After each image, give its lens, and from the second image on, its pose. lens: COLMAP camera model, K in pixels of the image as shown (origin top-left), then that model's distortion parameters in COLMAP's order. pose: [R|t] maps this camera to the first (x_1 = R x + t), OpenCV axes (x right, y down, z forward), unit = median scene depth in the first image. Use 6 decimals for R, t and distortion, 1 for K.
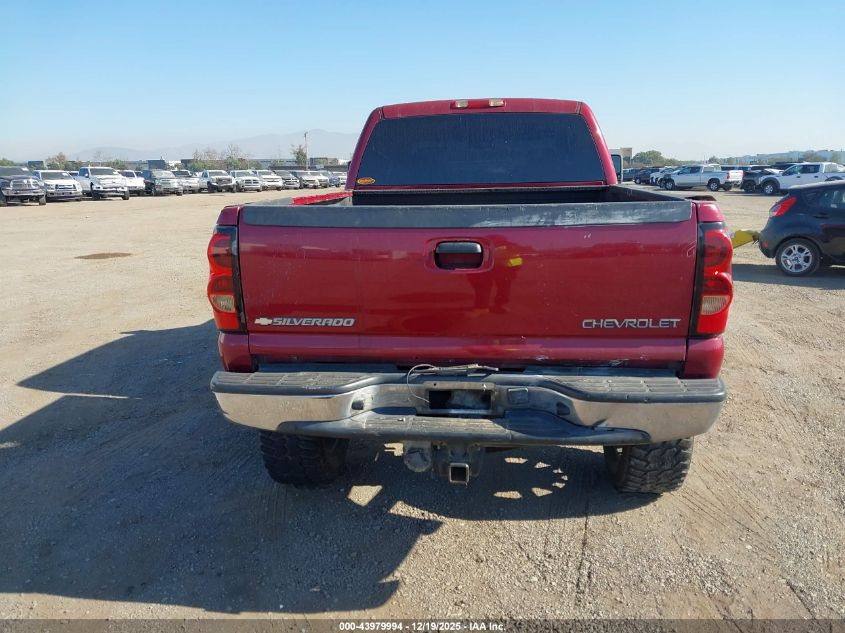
lens RADIAL K [[617.3, 0, 422.5], [0, 617.3, 316.5], [0, 0, 1]] dist [0.089990, -0.120714]
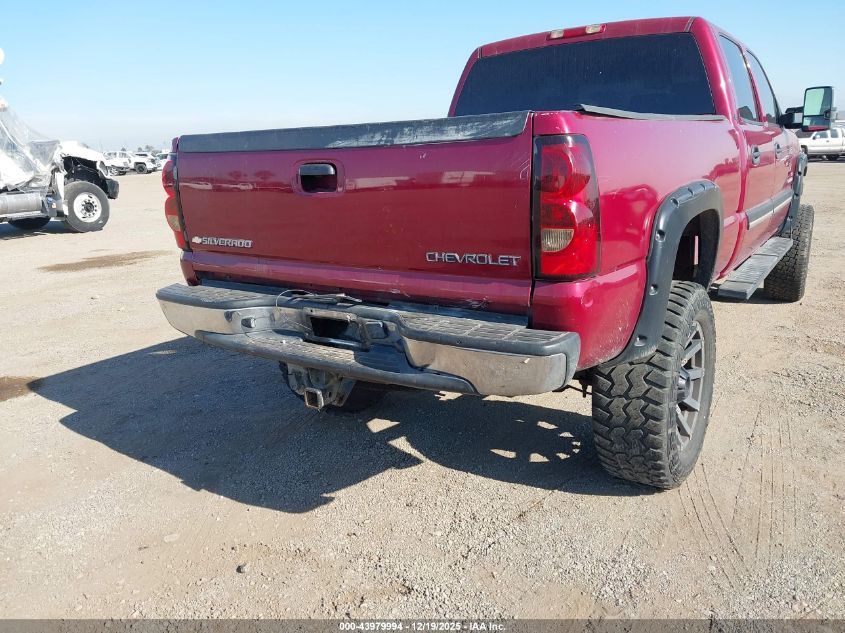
lens RADIAL K [[617.3, 0, 422.5], [0, 617.3, 316.5], [0, 0, 1]] dist [0.089990, -0.120714]
pose [[0.896273, 0.102658, -0.431458, 0.623760], [-0.081649, 0.994407, 0.066992, 0.037708], [0.435922, -0.024815, 0.899642, 0.175433]]
